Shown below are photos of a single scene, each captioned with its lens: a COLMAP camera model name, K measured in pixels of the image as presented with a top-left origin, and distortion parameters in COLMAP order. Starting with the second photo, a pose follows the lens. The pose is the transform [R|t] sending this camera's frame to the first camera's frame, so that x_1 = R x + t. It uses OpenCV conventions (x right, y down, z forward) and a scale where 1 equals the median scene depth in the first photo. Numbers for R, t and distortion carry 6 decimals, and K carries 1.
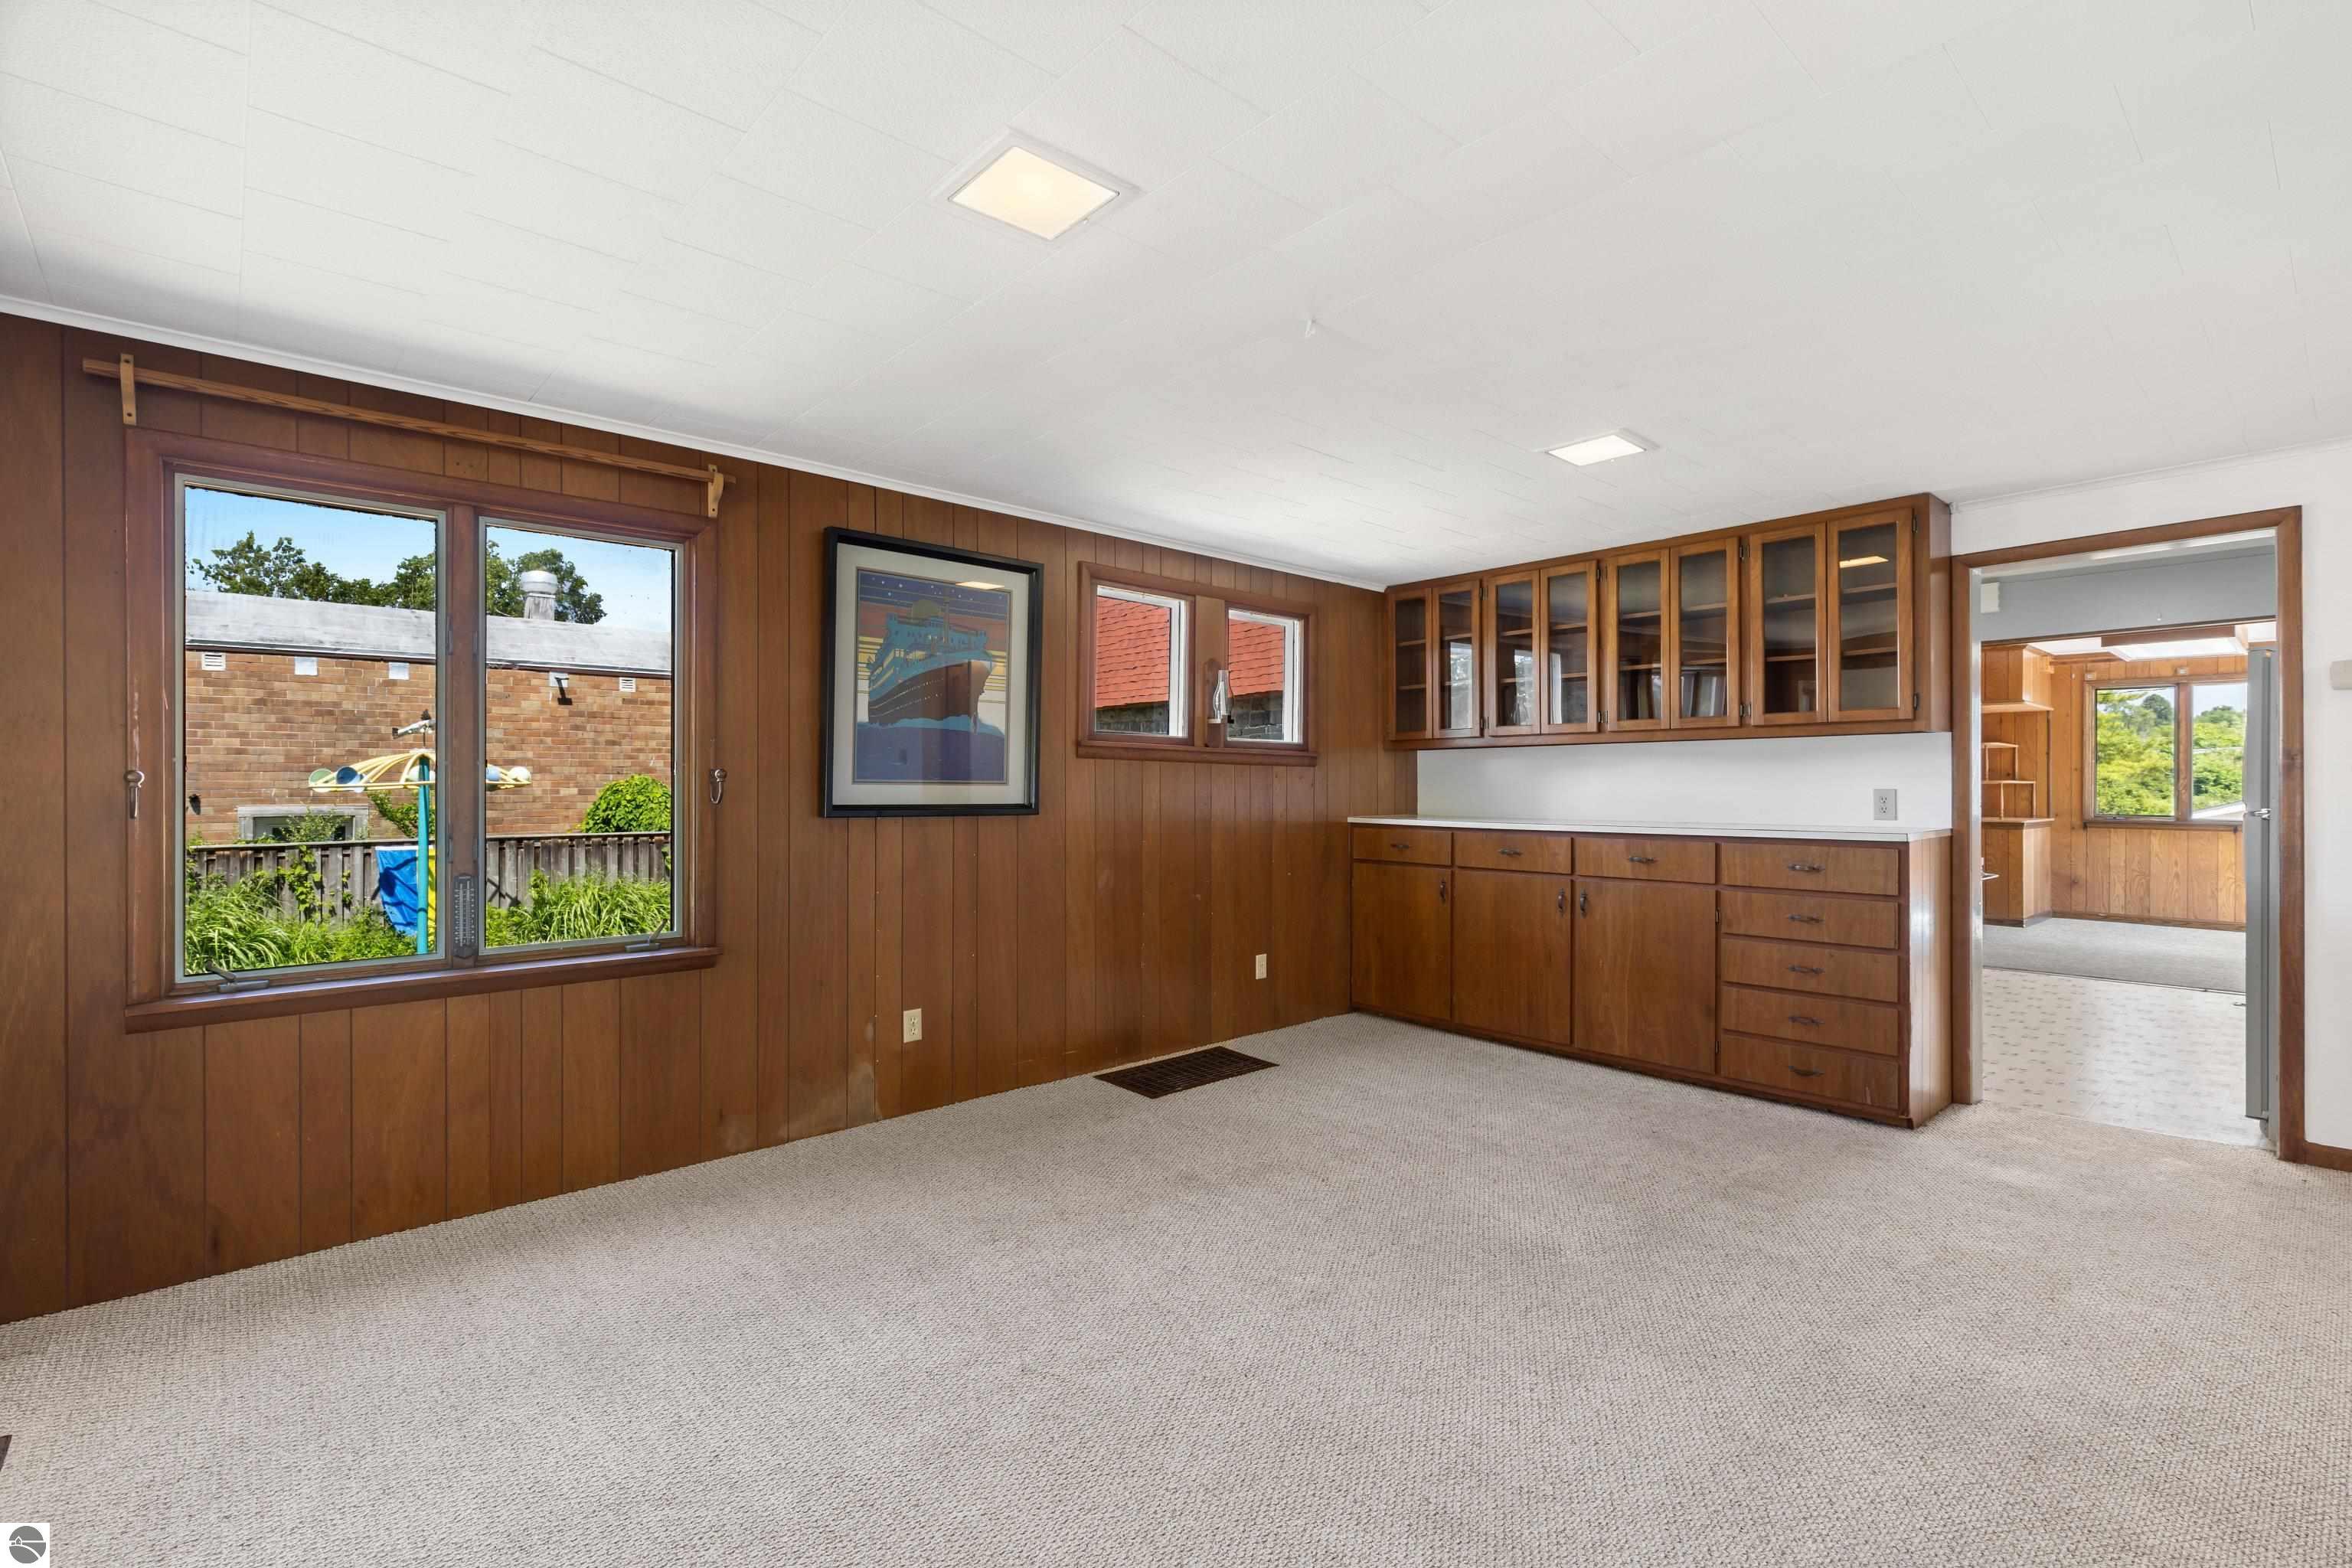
lens RADIAL K [[1061.7, 0, 1182.1], [0, 1061.7, 785.7], [0, 0, 1]] dist [0.007052, -0.000910]
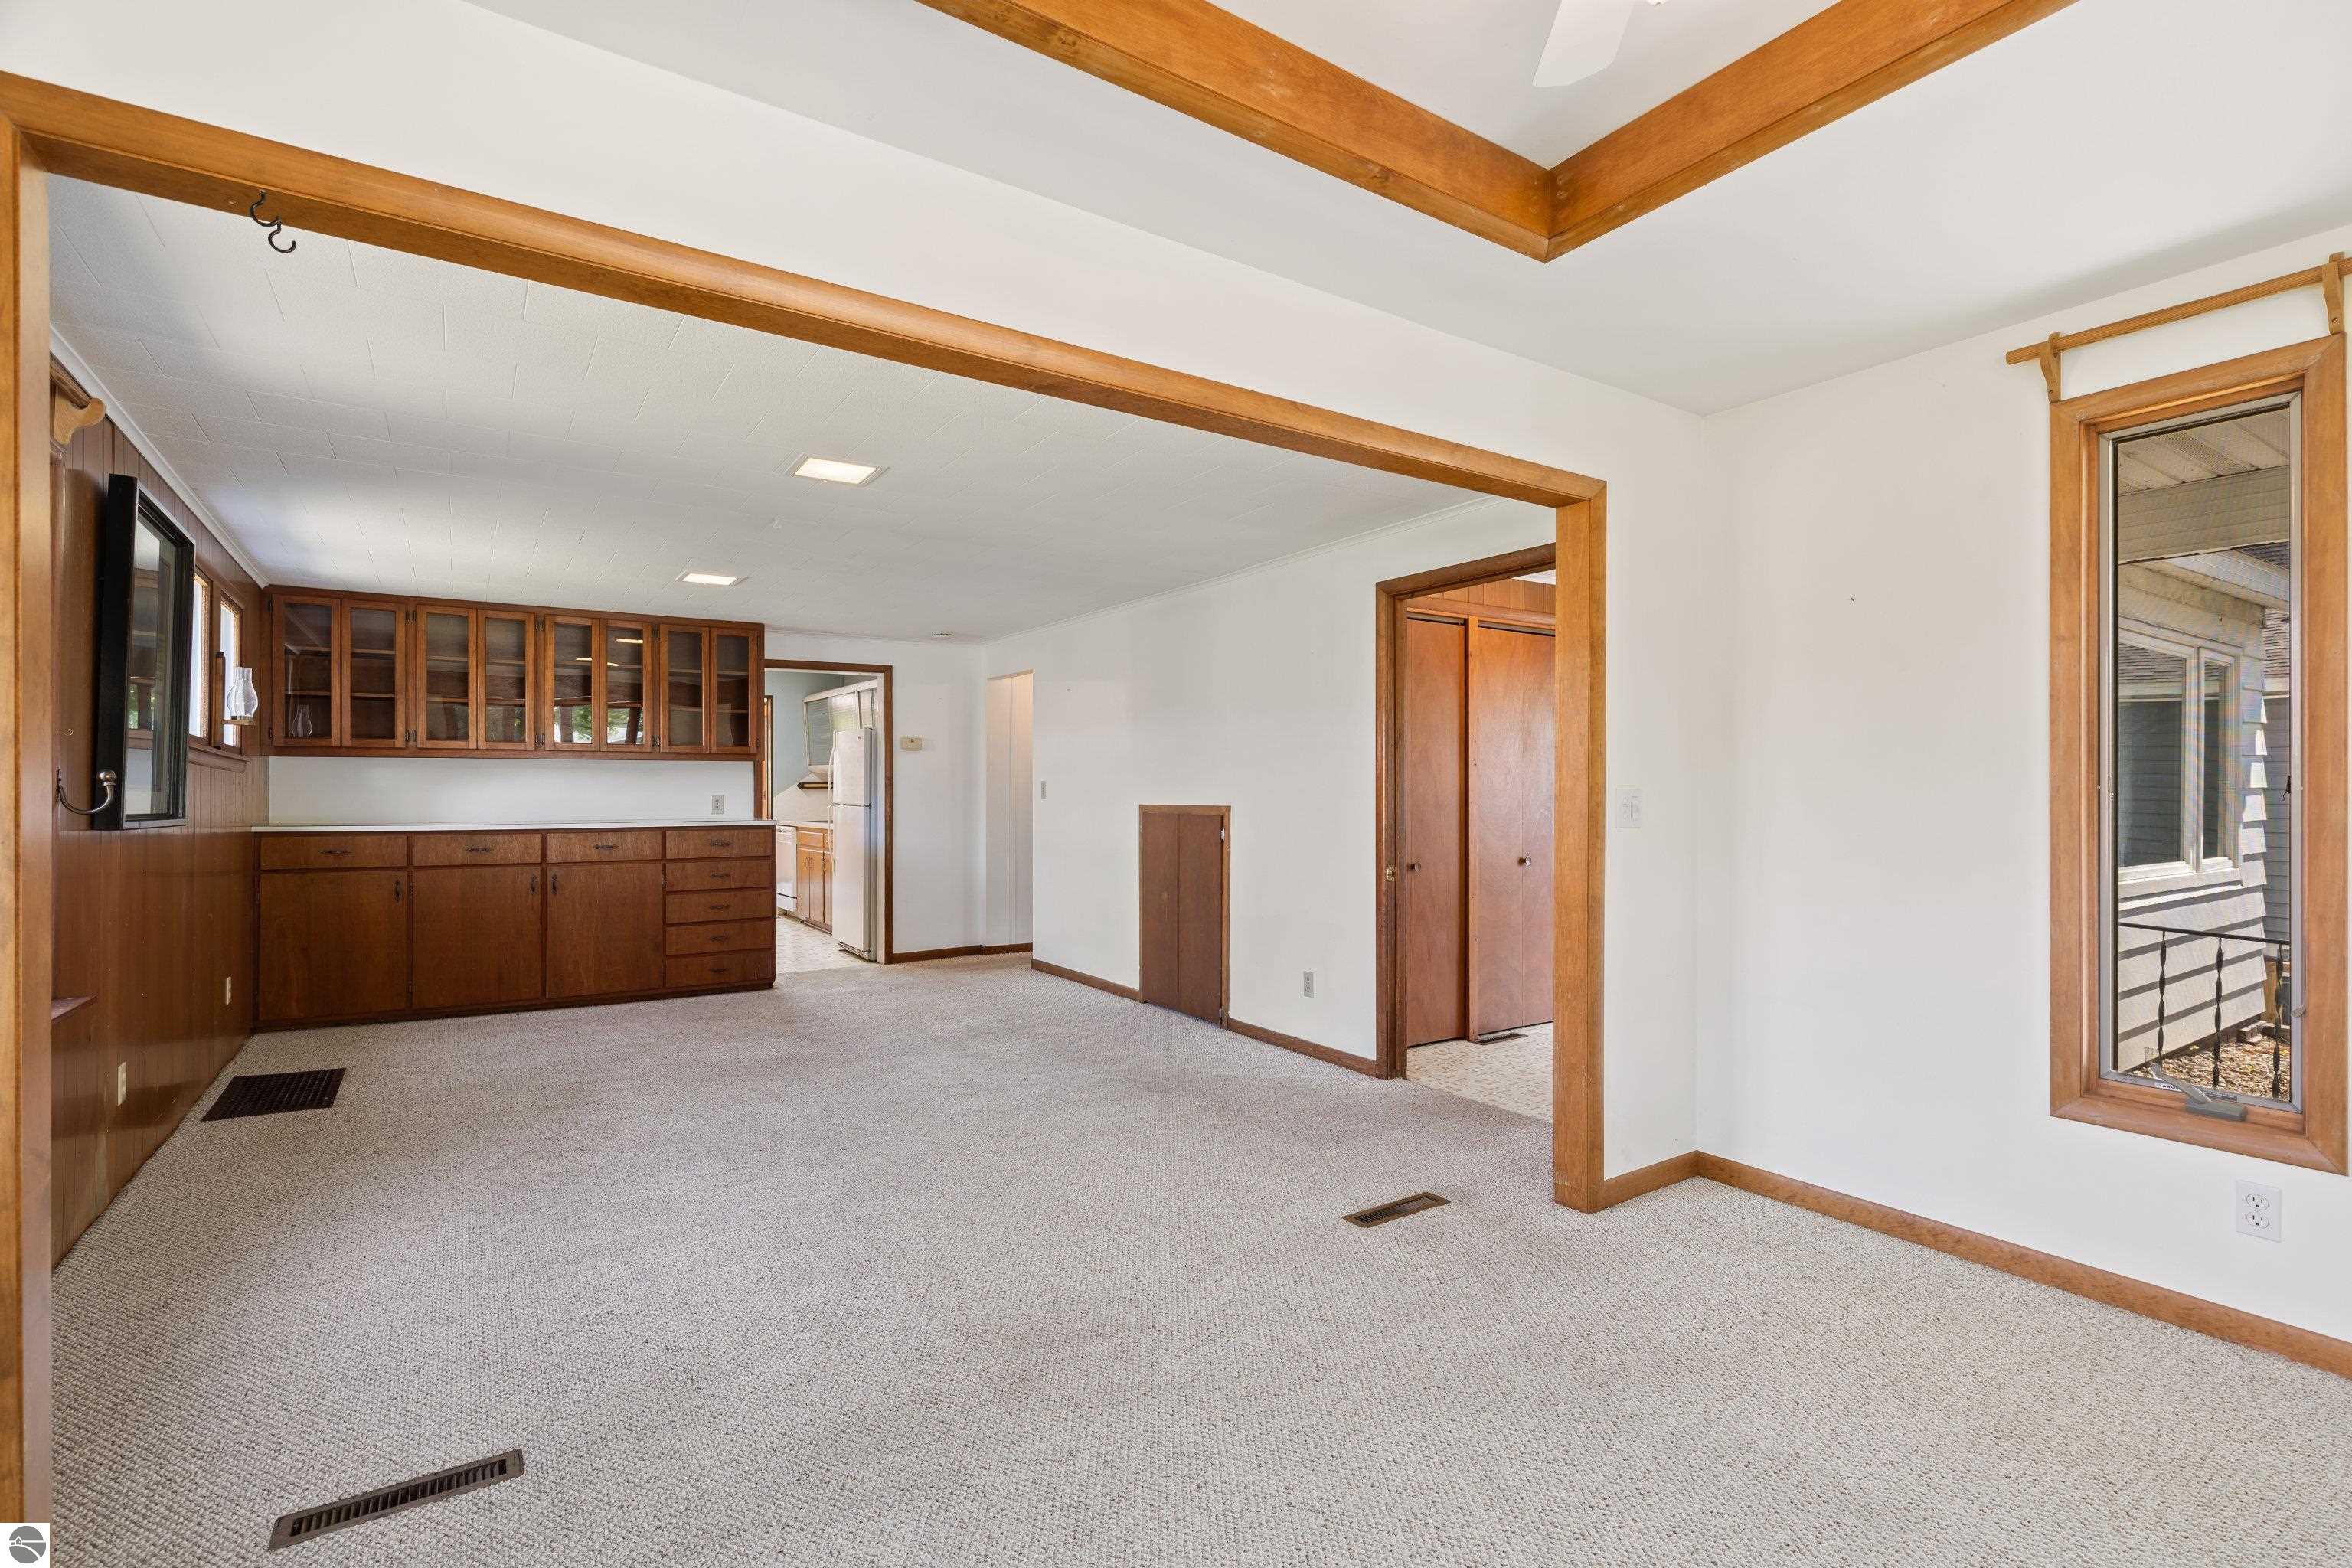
lens RADIAL K [[1100.1, 0, 1185.6], [0, 1100.1, 789.2], [0, 0, 1]] dist [0.001173, -0.001127]
pose [[0.147113, 0.003299, 0.989114, -0.926532], [0.000880, 0.999994, -0.003466, 0.000662], [-0.989119, 0.001380, 0.147109, 0.056377]]
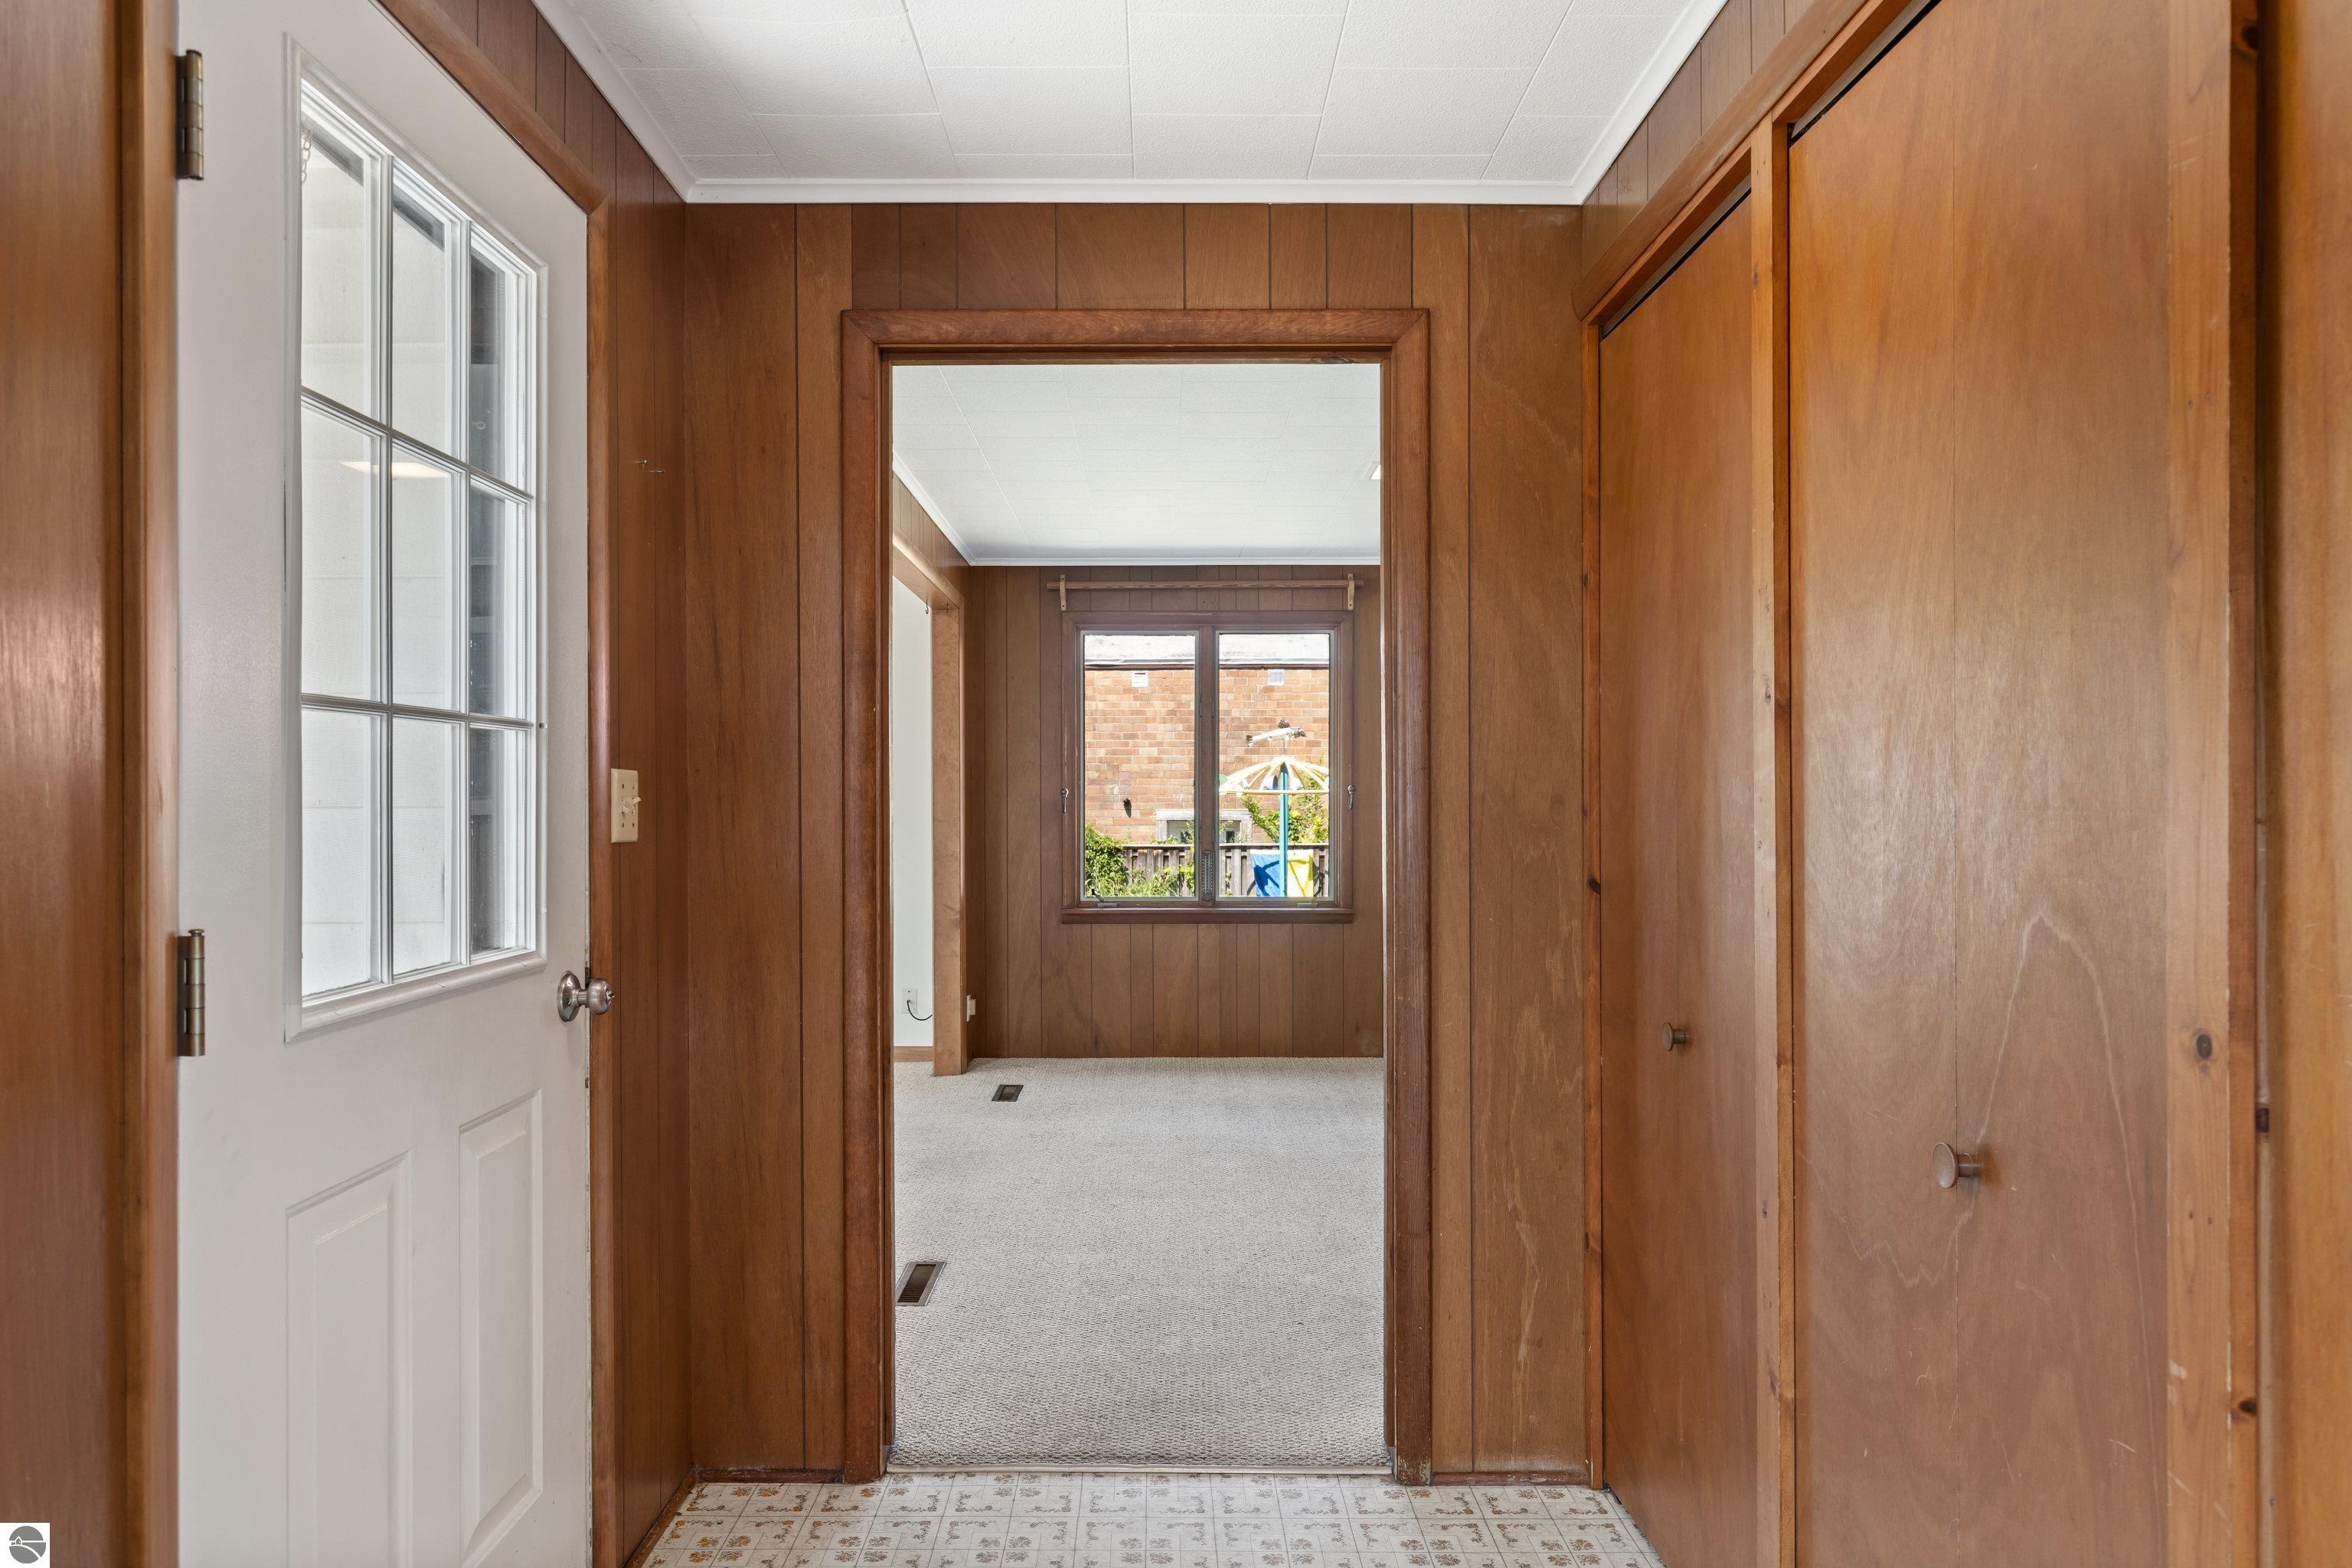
lens RADIAL K [[1502.8, 0, 1165.6], [0, 1502.8, 784.5], [0, 0, 1]] dist [-0.004309, -0.000085]
pose [[0.744578, -0.002424, -0.667531, 0.602952], [0.000453, 0.999995, -0.003127, -0.008435], [0.667535, 0.002026, 0.744575, -0.561631]]
